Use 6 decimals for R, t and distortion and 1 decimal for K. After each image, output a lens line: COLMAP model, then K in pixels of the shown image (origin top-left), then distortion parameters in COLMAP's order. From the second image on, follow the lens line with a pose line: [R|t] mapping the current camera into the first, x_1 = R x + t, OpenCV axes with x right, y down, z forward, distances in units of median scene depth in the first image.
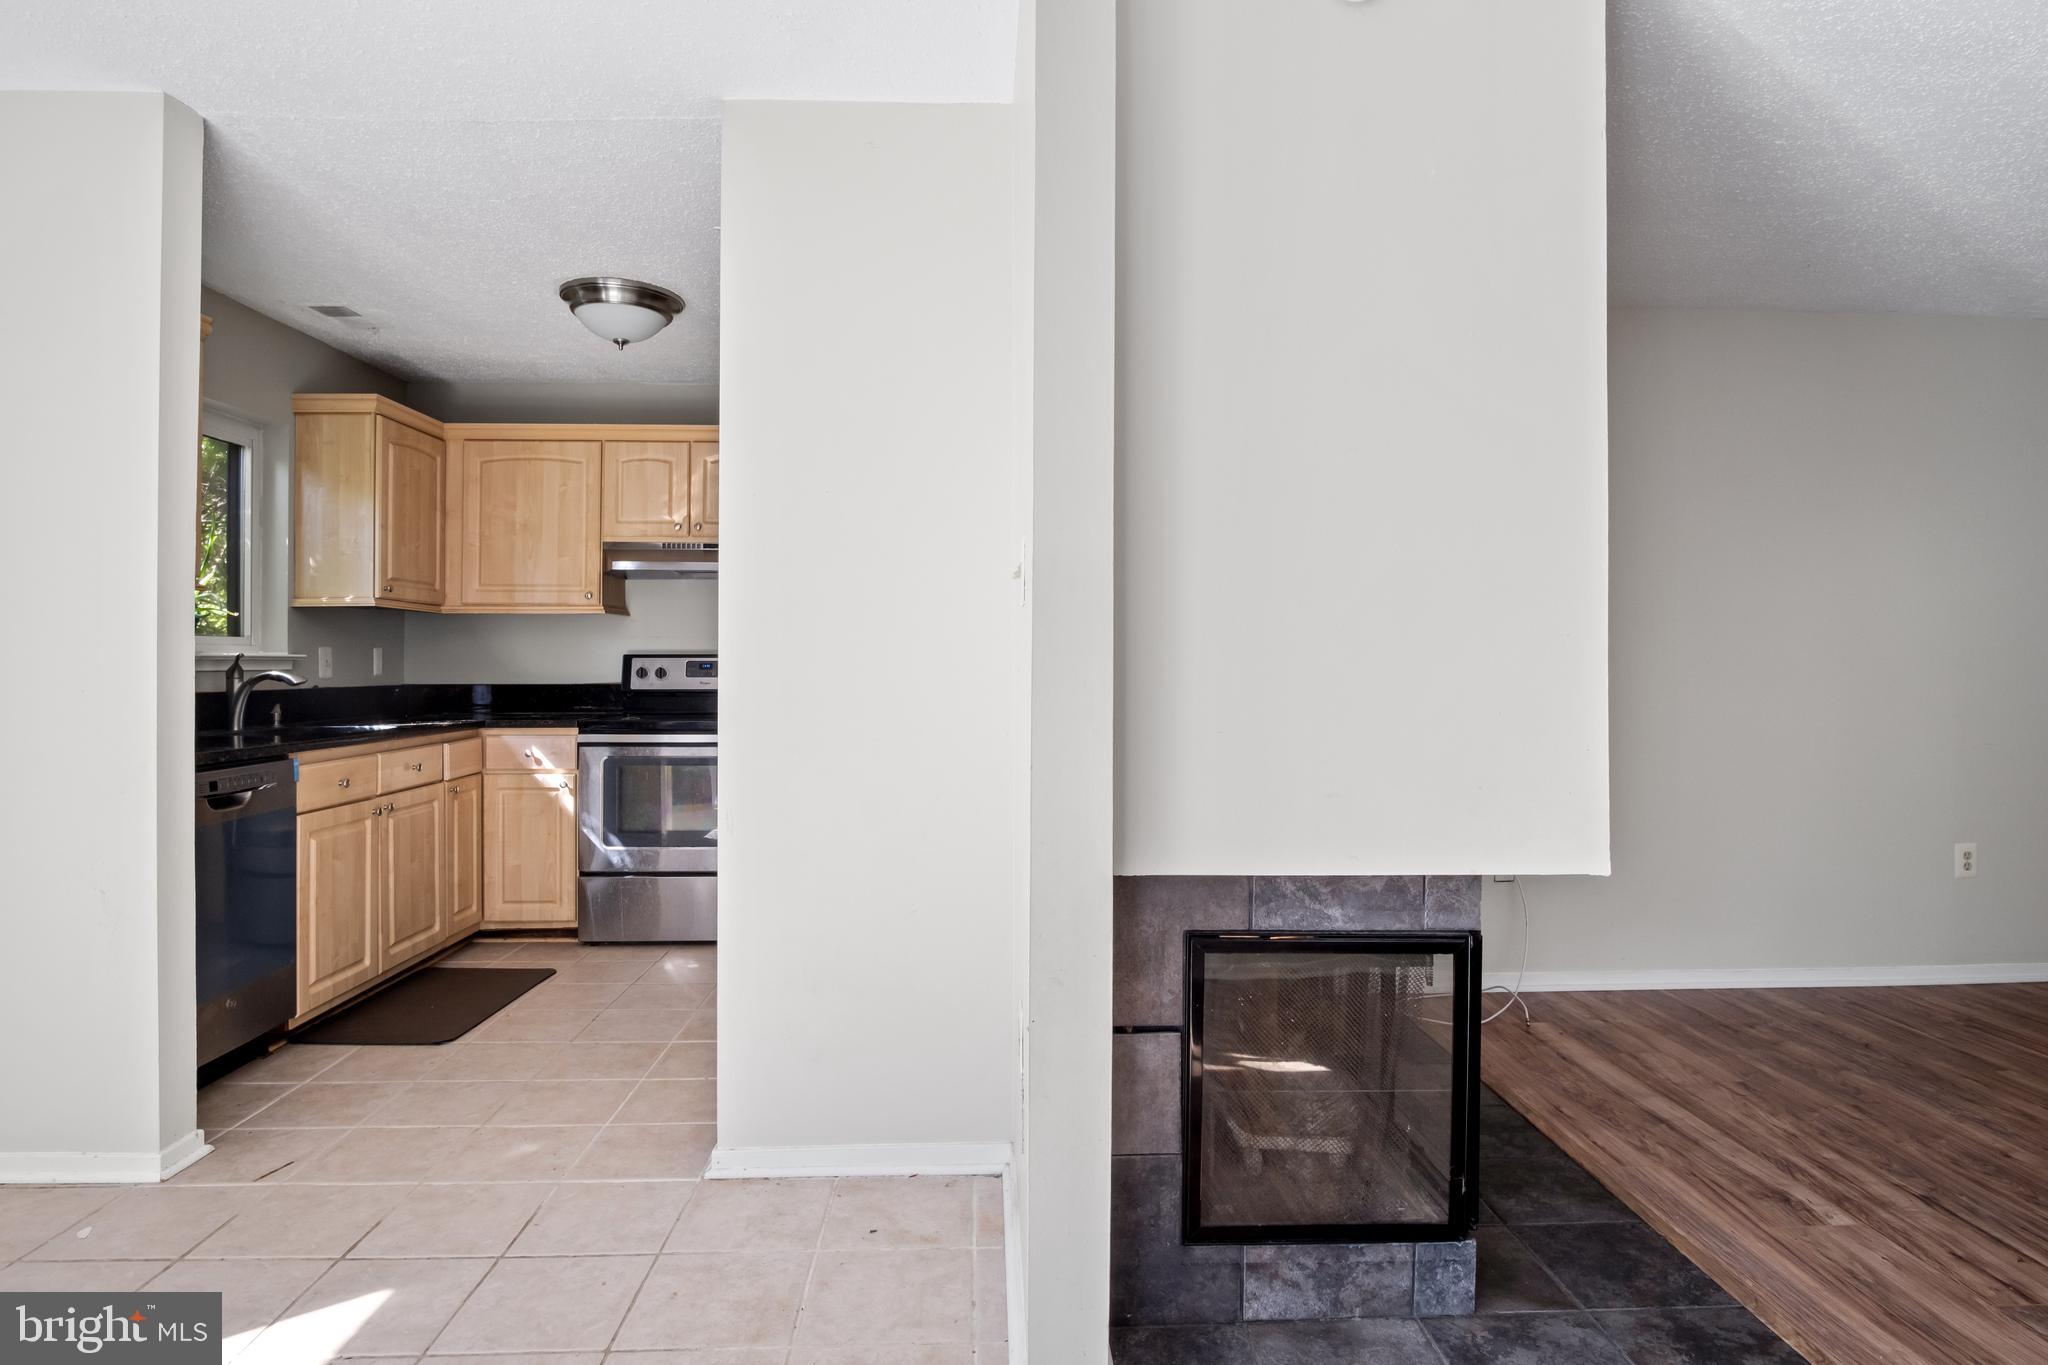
lens RADIAL K [[1103.7, 0, 1023.3], [0, 1103.7, 652.4], [0, 0, 1]] dist [-0.031186, 0.008193]
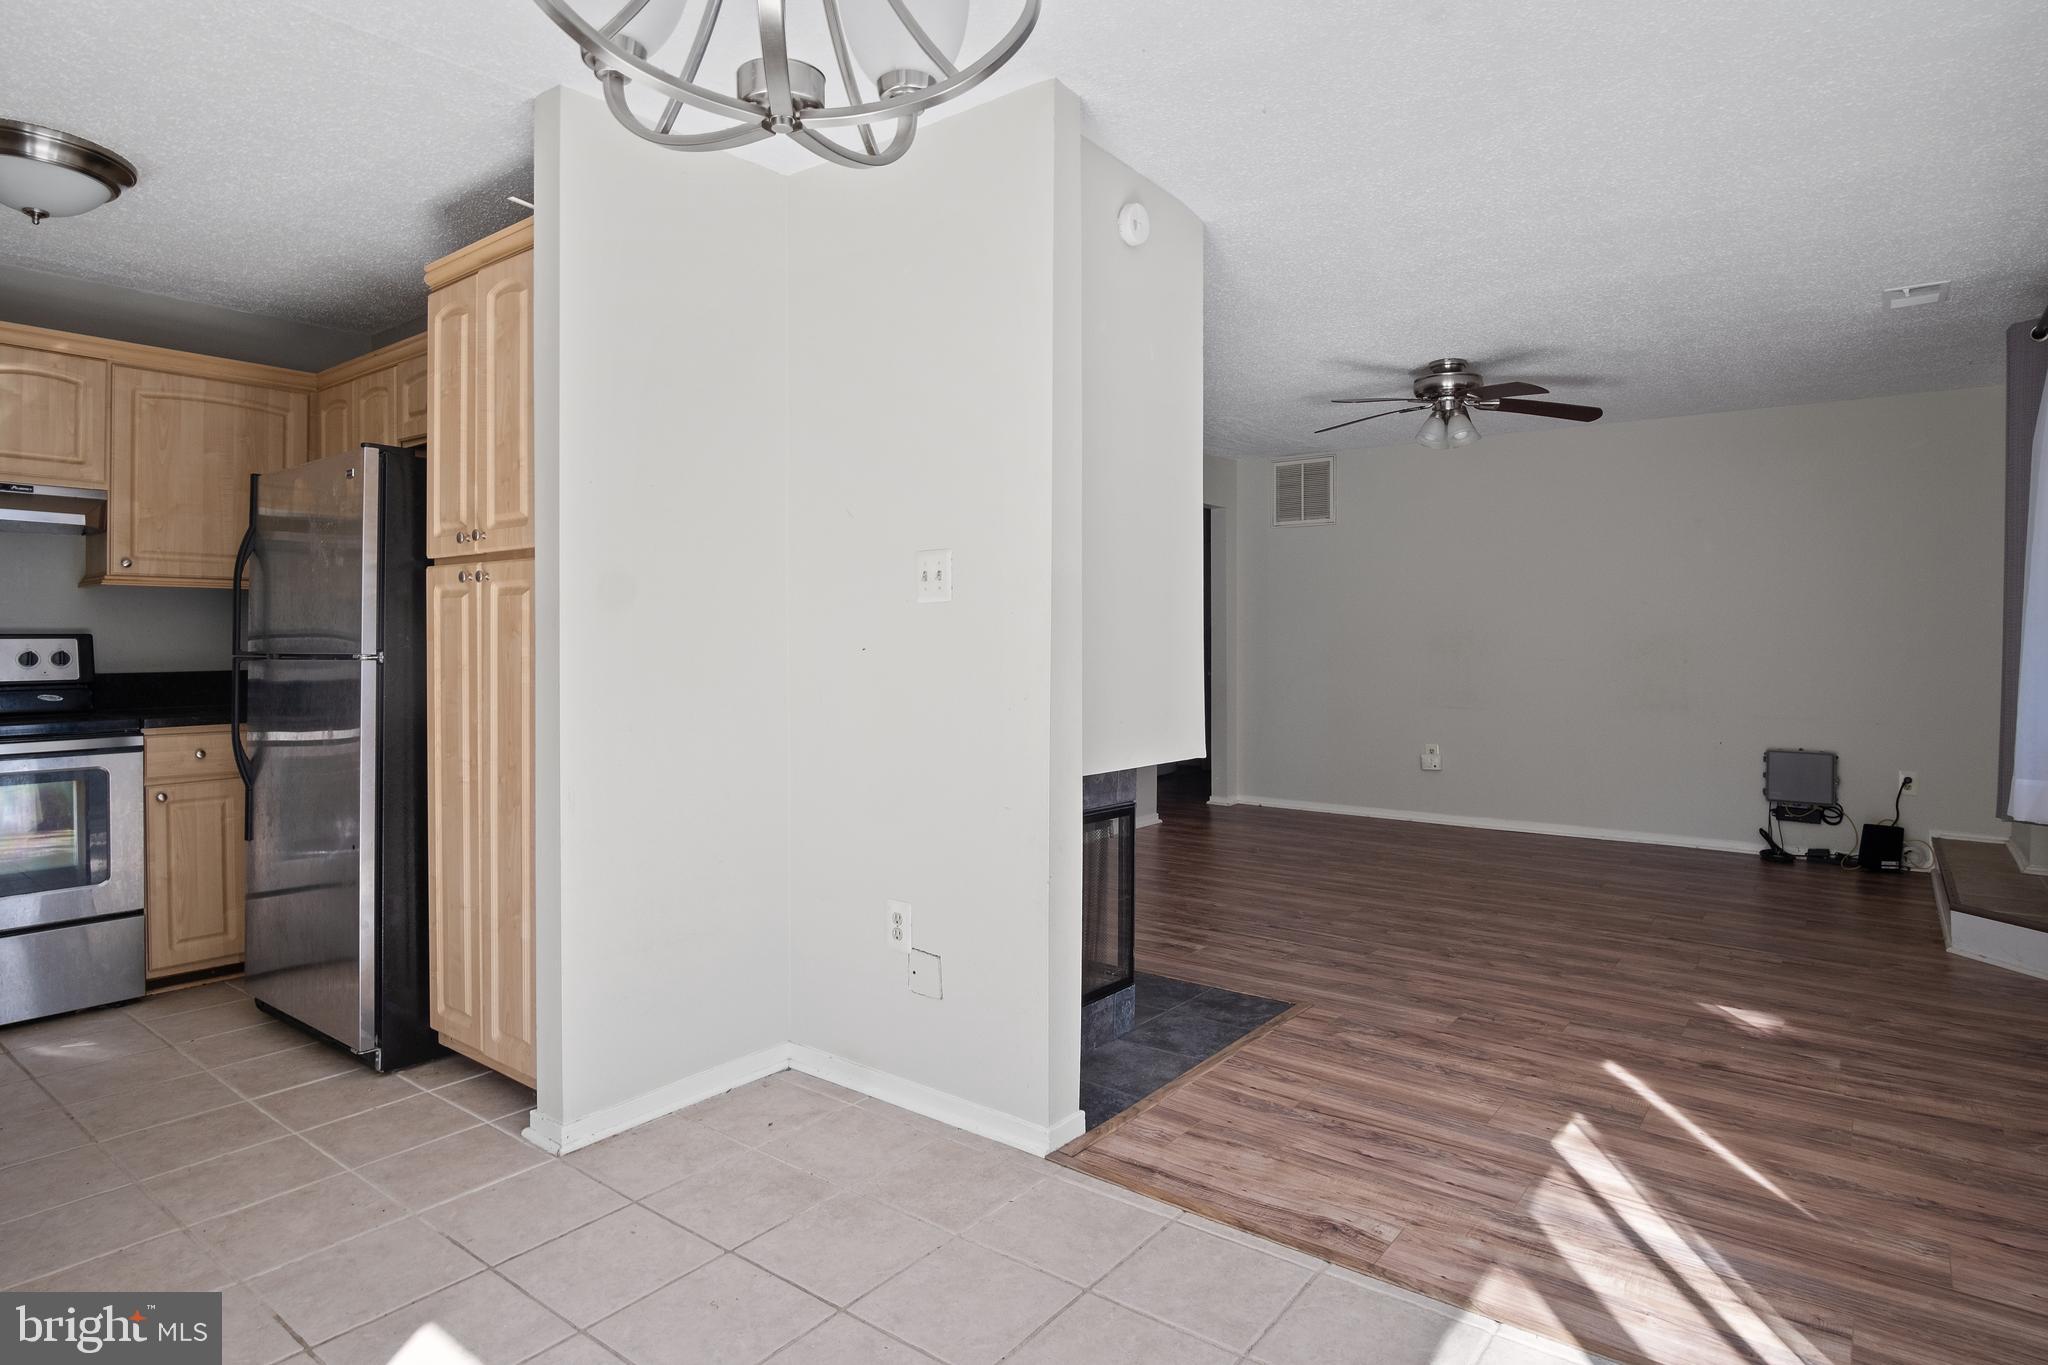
lens RADIAL K [[1113.9, 0, 1038.5], [0, 1113.9, 635.4], [0, 0, 1]] dist [-0.022147, 0.001020]
pose [[0.637738, -0.000354, 0.770254, -0.569711], [-0.004280, 0.999983, 0.004004, -0.004592], [-0.770242, -0.005850, 0.637725, 0.008328]]
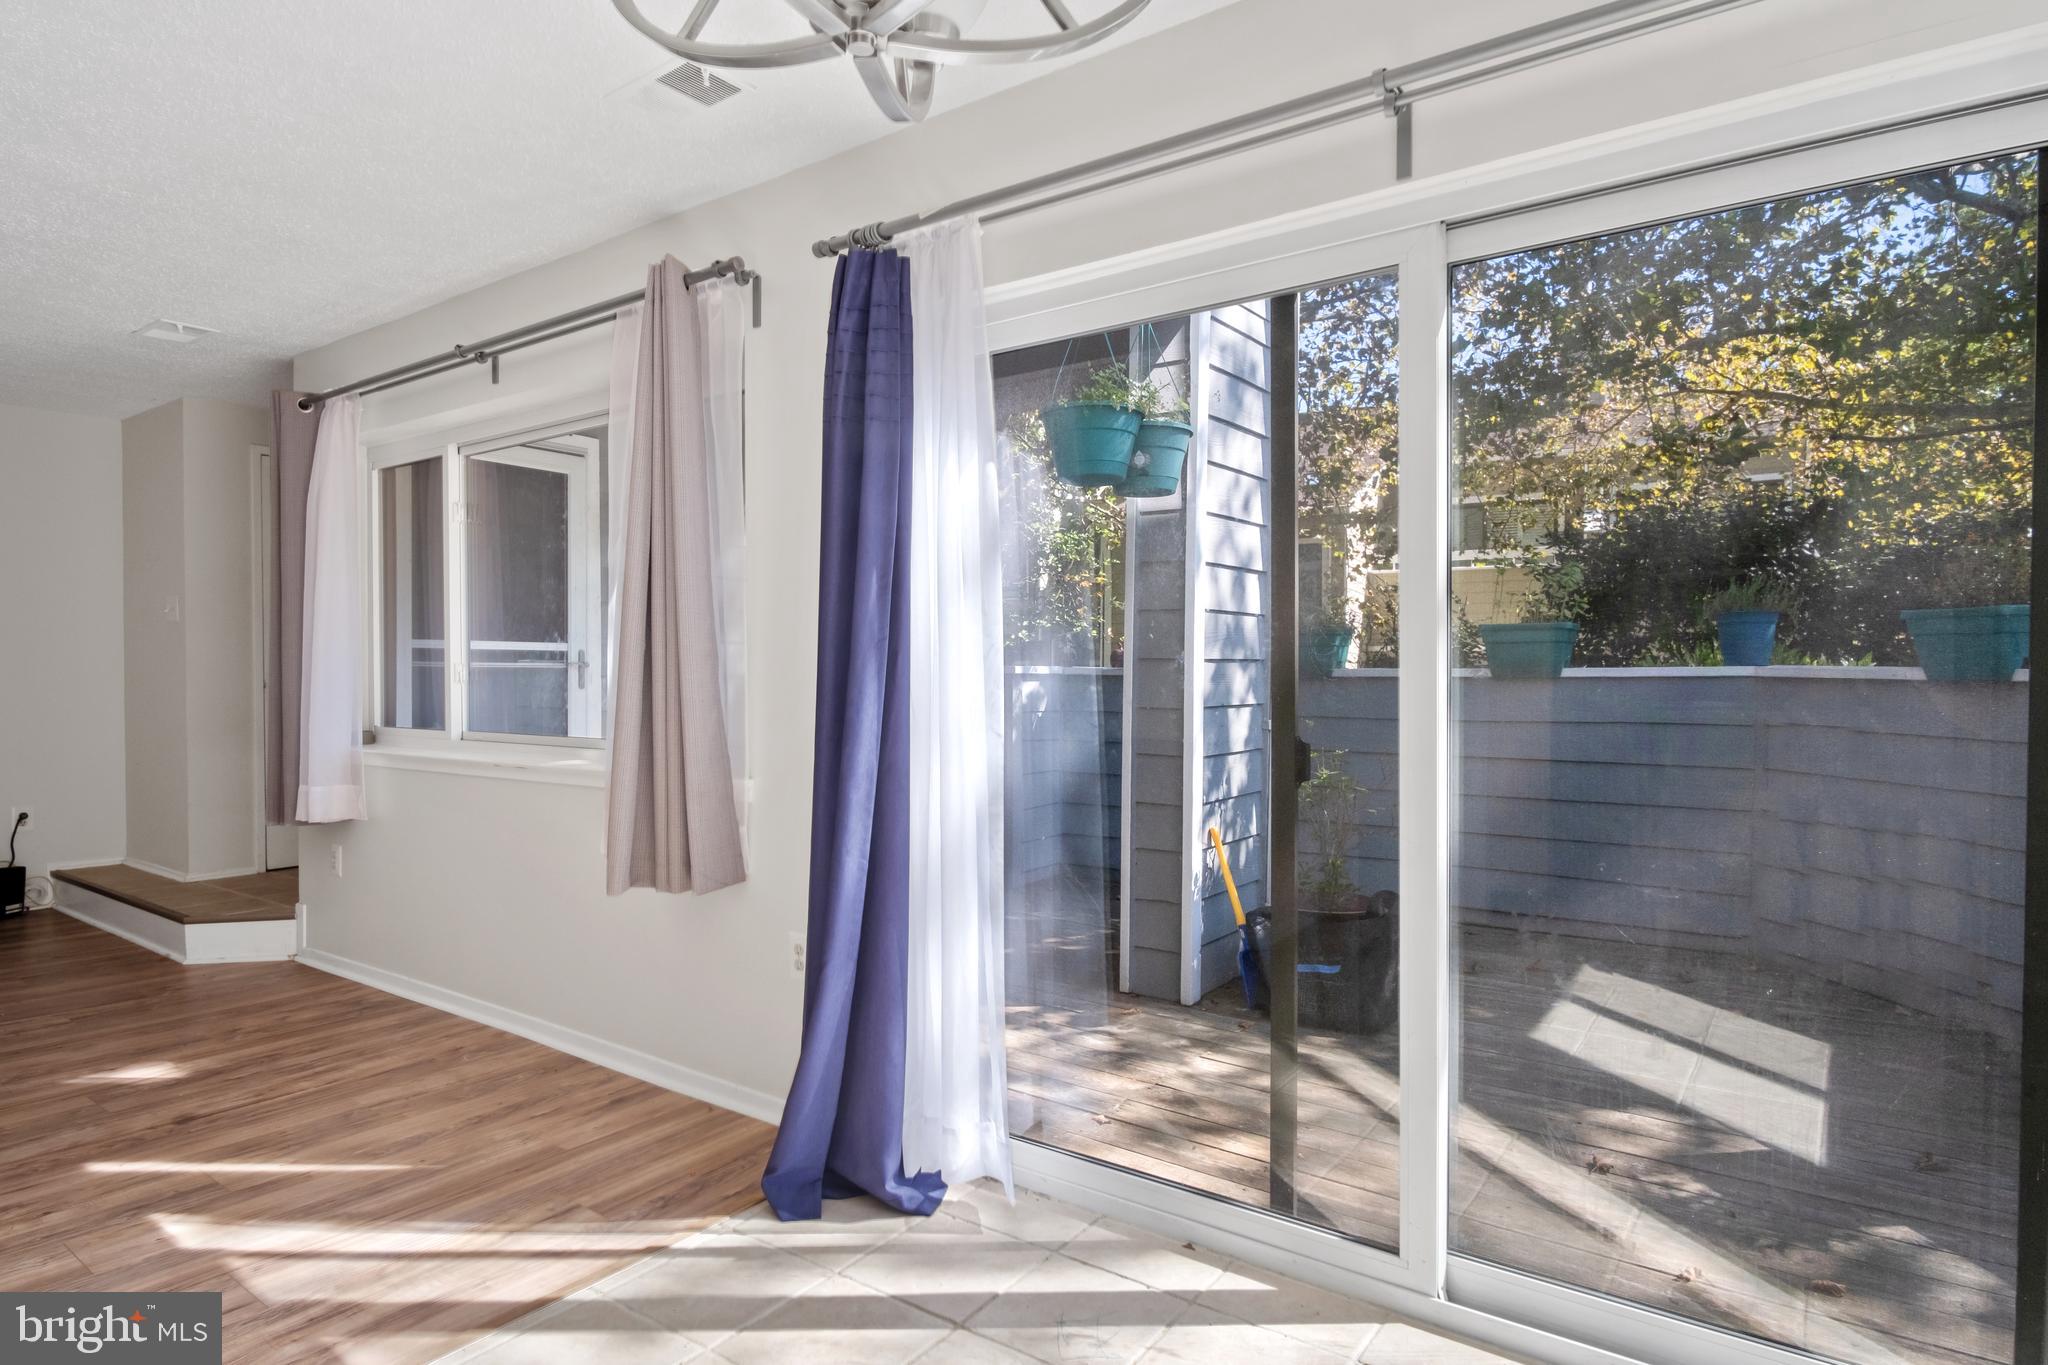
lens RADIAL K [[1121.1, 0, 1027.4], [0, 1121.1, 687.5], [0, 0, 1]] dist [-0.007322, -0.002218]
pose [[-0.788621, -0.014681, 0.614704, -0.561508], [-0.007297, 0.999868, 0.014518, -0.002011], [-0.614836, 0.006963, -0.788624, 0.424727]]
